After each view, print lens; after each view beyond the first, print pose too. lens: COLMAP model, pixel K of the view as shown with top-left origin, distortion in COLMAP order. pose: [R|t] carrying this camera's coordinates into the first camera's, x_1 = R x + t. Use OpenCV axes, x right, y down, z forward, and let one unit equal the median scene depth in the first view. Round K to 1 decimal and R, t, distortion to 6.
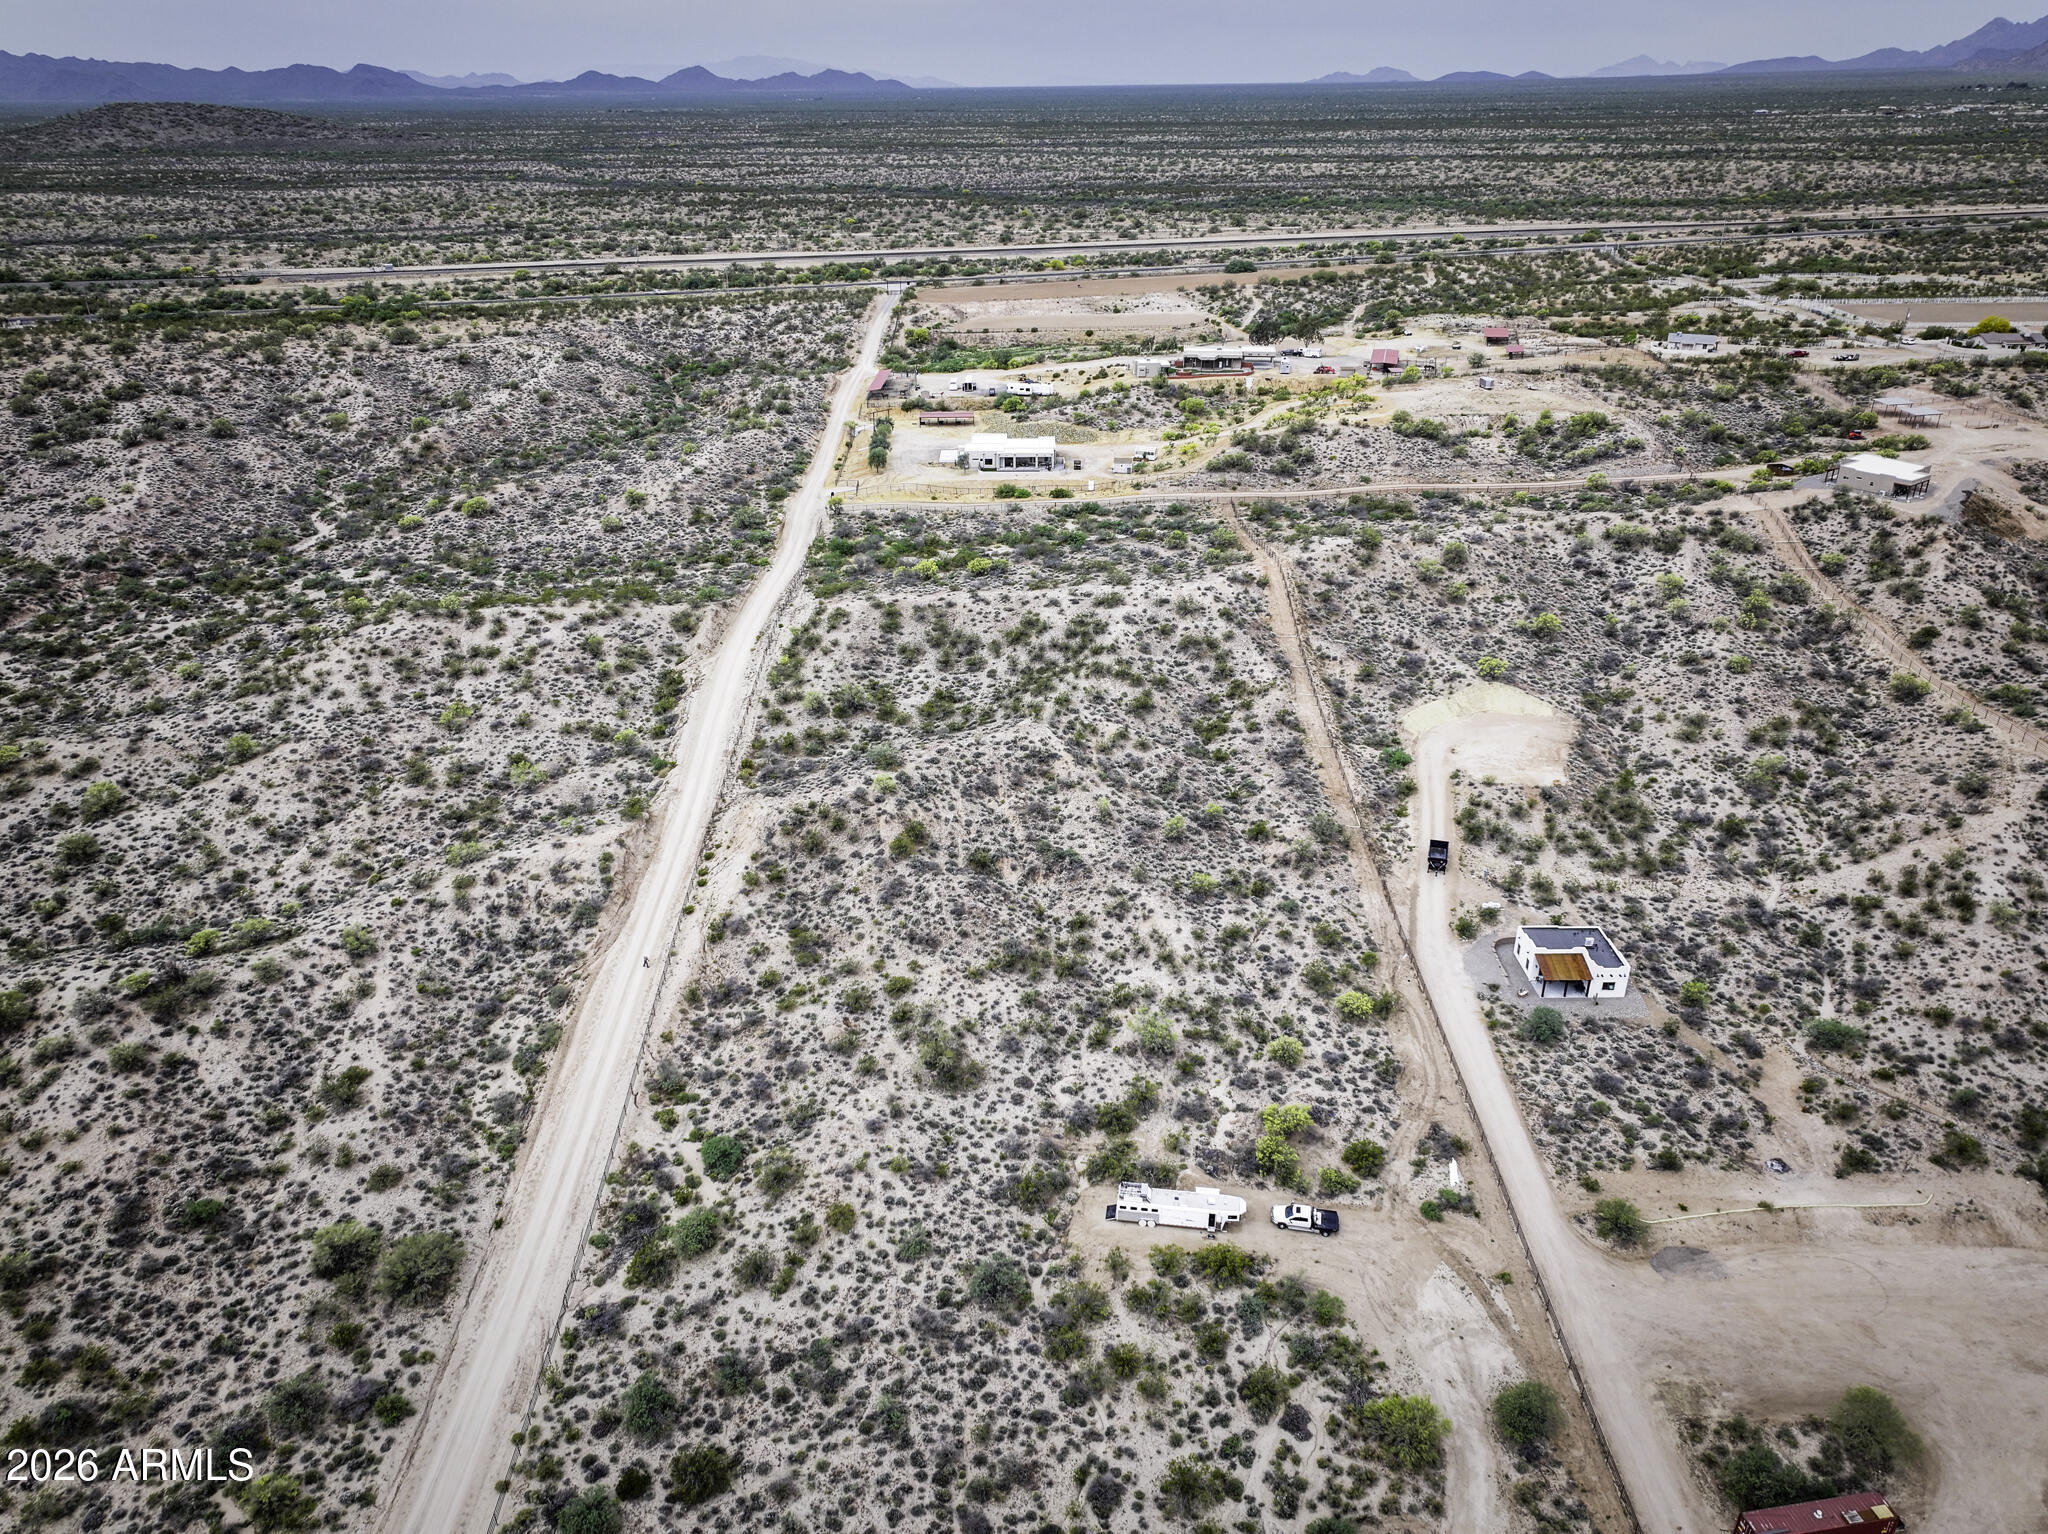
lens RADIAL K [[1437.8, 0, 1024.0], [0, 1437.8, 767.0], [0, 0, 1]] dist [0.003862, 0.011964]
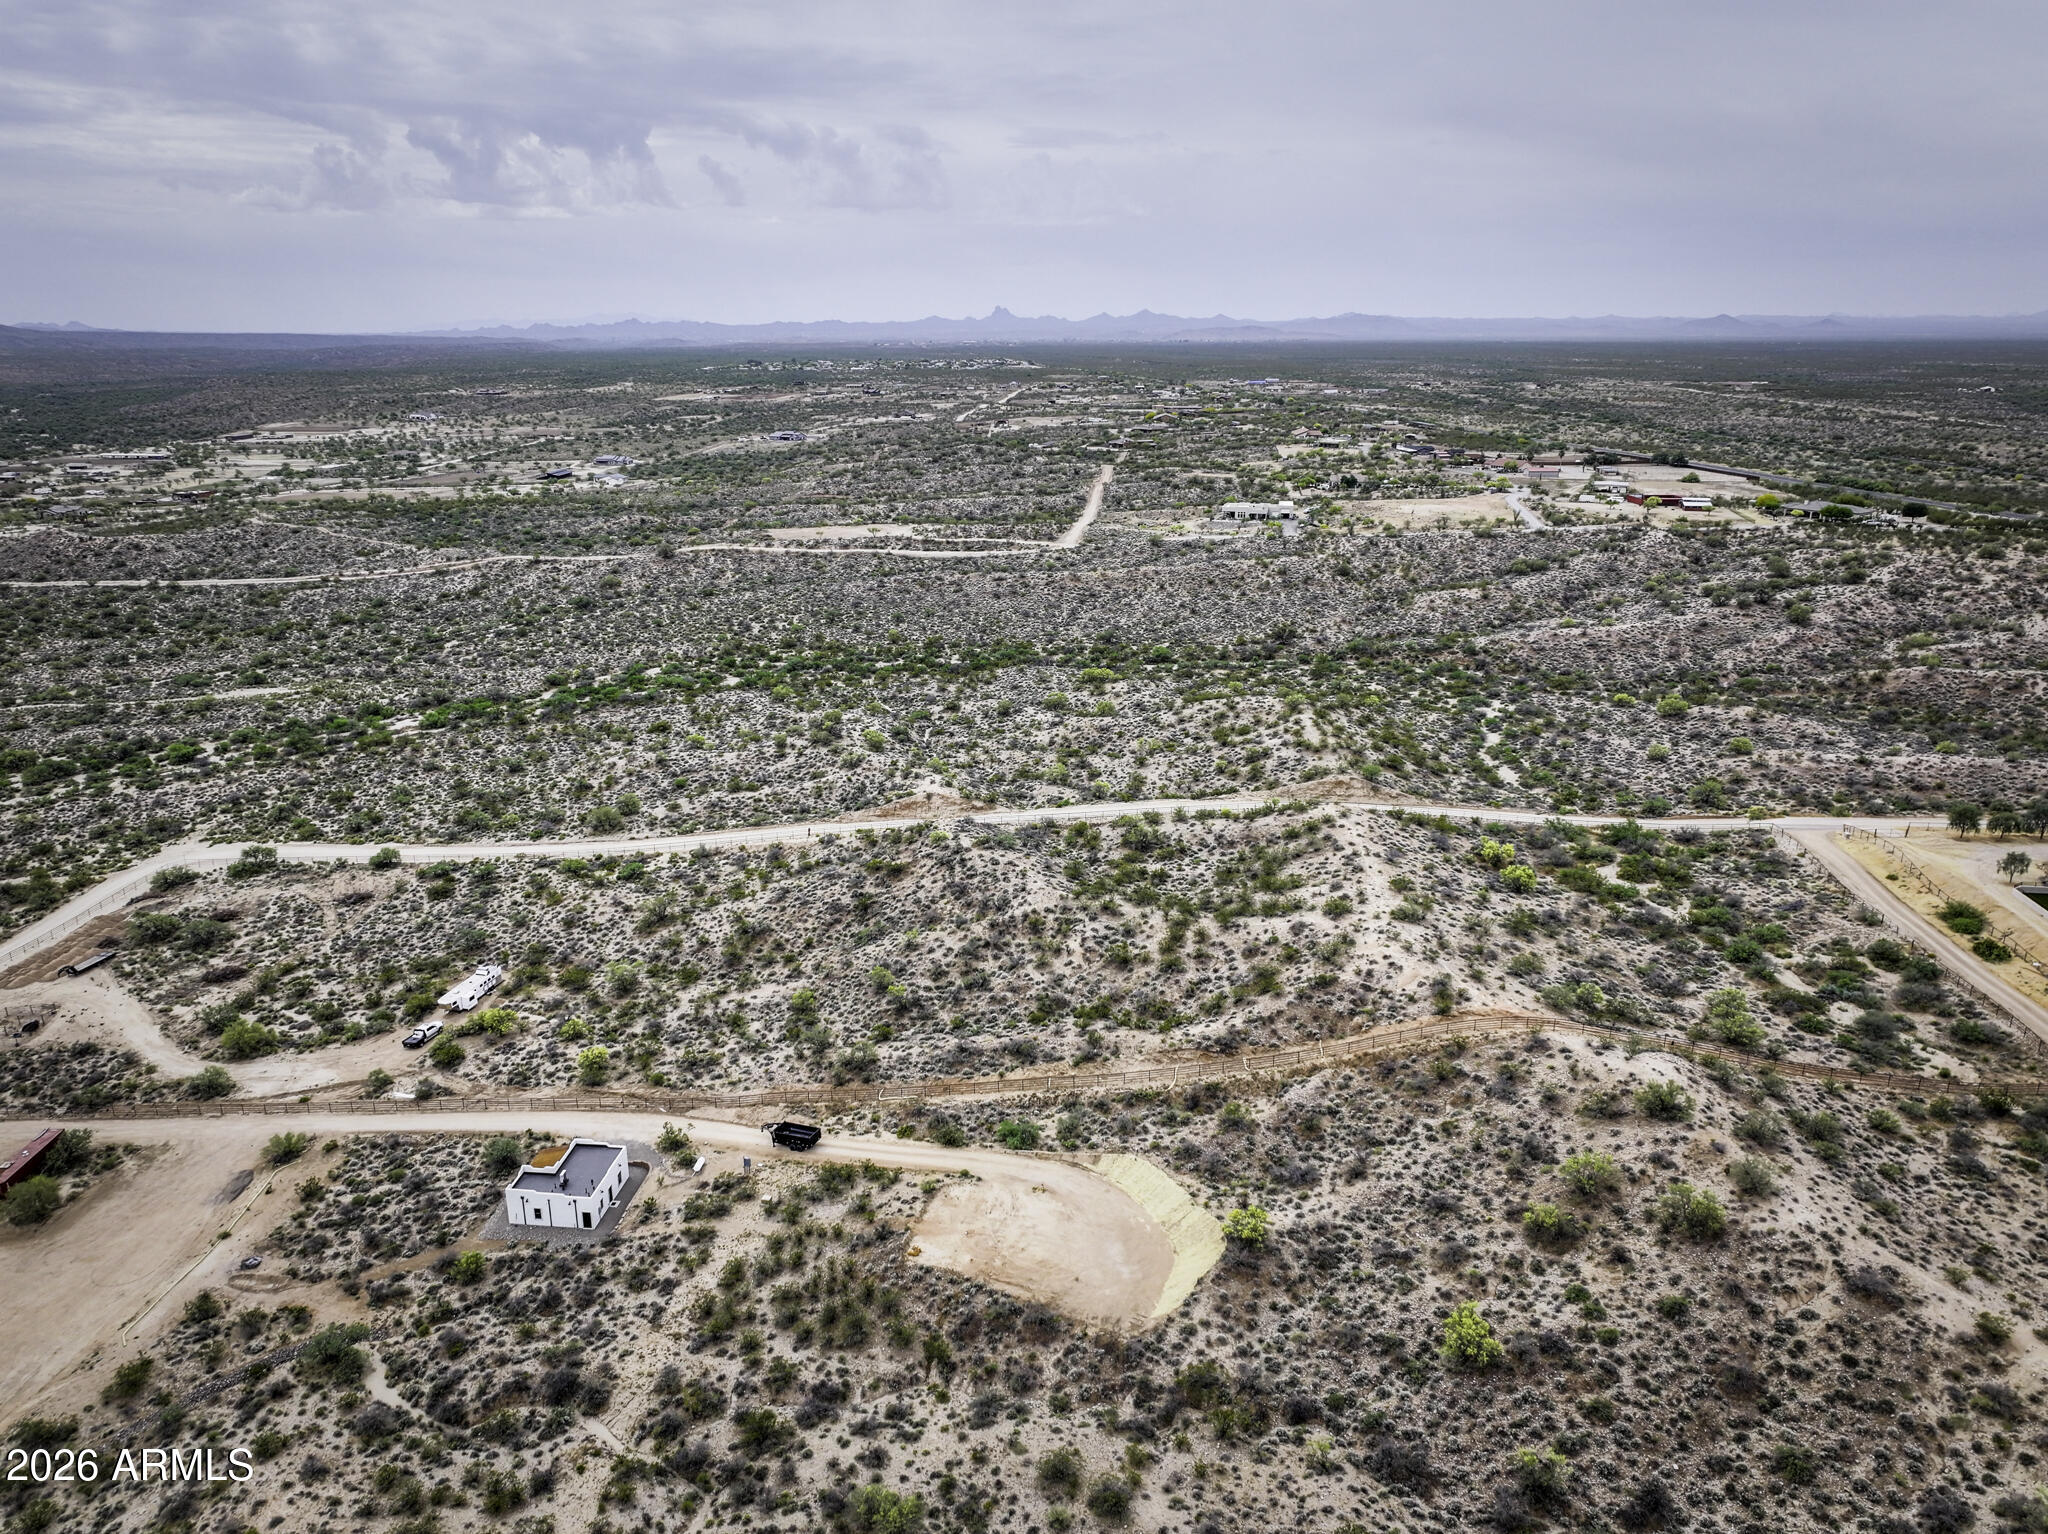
lens RADIAL K [[1437.8, 0, 1024.0], [0, 1437.8, 767.0], [0, 0, 1]] dist [0.003862, 0.011964]
pose [[-0.125517, 0.301144, -0.945282, 1.013510], [-0.428712, 0.842797, 0.325420, -0.460120], [0.894679, 0.446100, 0.023319, 1.001932]]
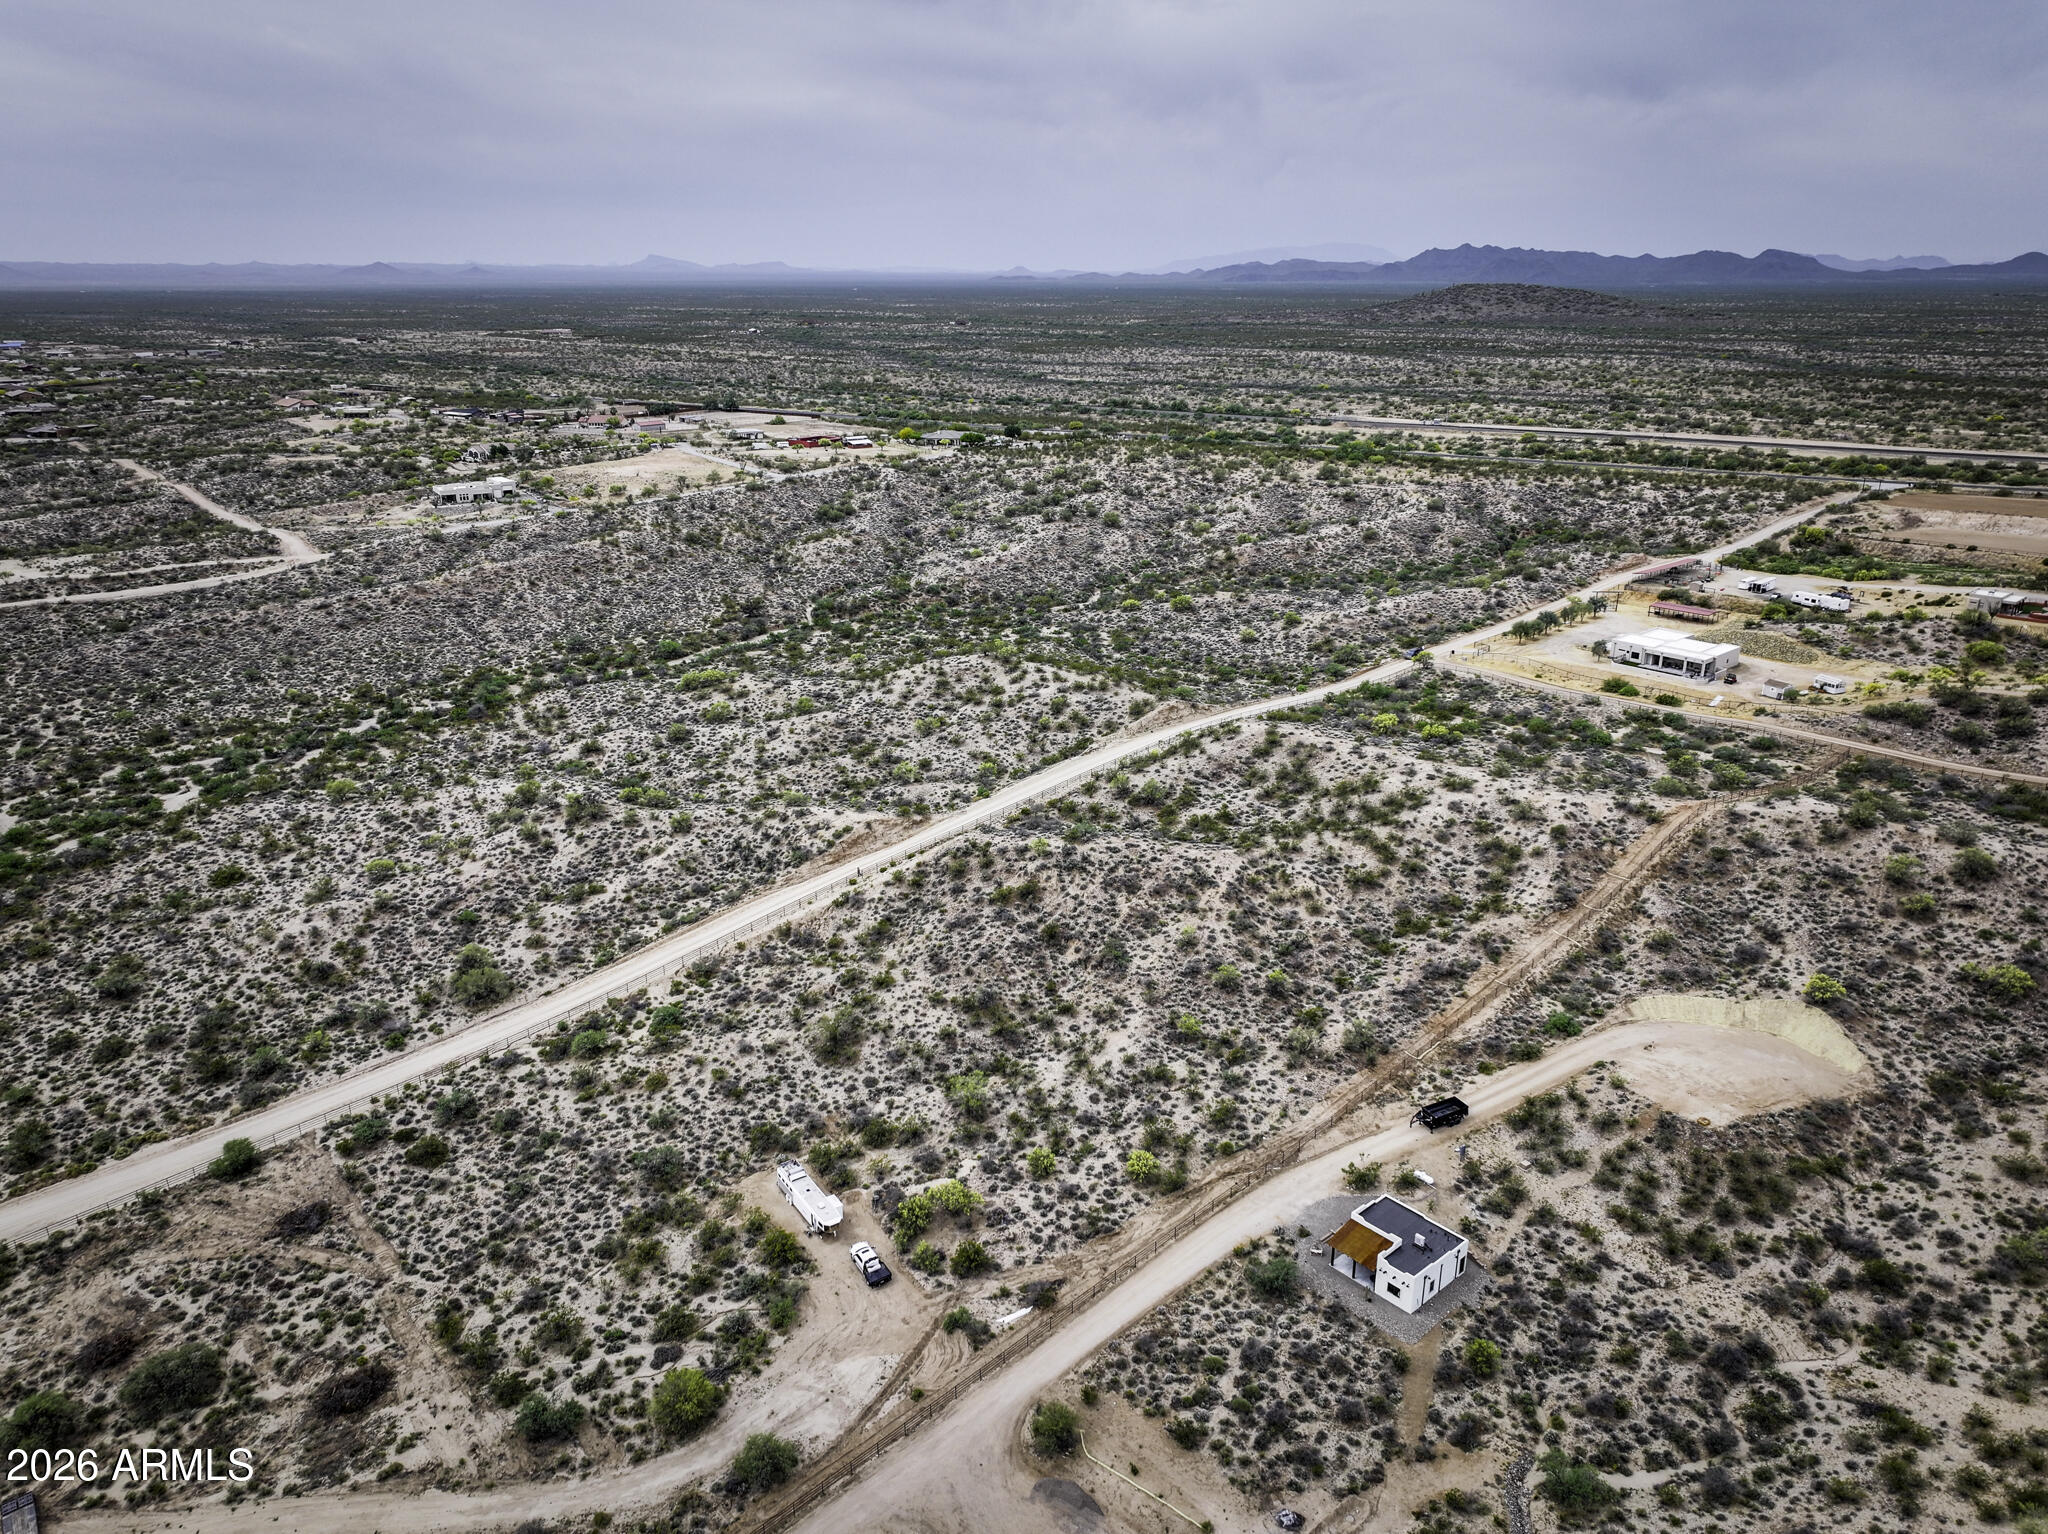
lens RADIAL K [[1437.8, 0, 1024.0], [0, 1437.8, 767.0], [0, 0, 1]] dist [0.003862, 0.011964]
pose [[0.657186, 0.253194, -0.709929, 0.683530], [-0.328884, 0.943822, 0.032161, -0.079964], [0.678190, 0.212349, 0.703538, 0.174129]]
